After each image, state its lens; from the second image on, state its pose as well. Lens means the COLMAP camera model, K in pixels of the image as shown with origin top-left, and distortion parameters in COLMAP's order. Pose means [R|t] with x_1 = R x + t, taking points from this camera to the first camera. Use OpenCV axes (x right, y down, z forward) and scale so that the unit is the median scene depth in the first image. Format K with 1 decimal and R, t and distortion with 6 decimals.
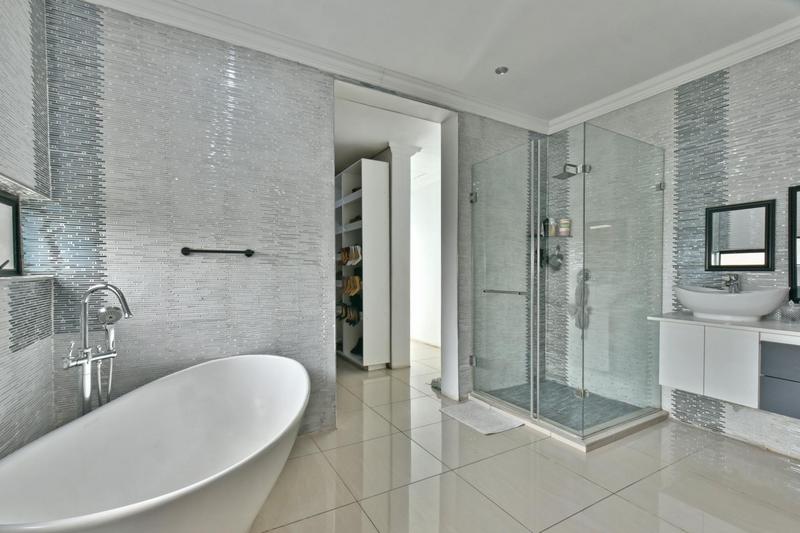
lens RADIAL K [[361.1, 0, 399.4], [0, 361.1, 272.2], [0, 0, 1]] dist [-0.005568, 0.001399]
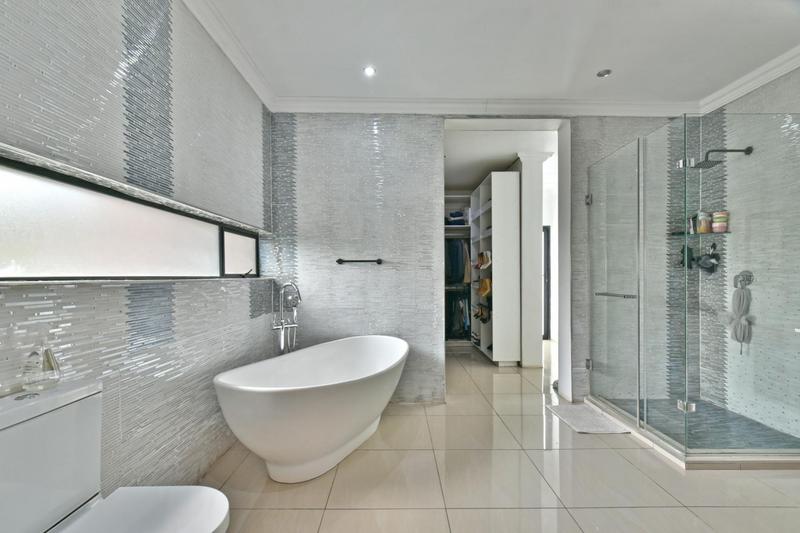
lens RADIAL K [[361.1, 0, 399.8], [0, 361.1, 268.7], [0, 0, 1]] dist [-0.005568, 0.001399]
pose [[0.874251, -0.010644, -0.485357, 0.267329], [0.001994, 0.999830, -0.018336, 0.000269], [0.485470, 0.015063, 0.874124, -0.139866]]
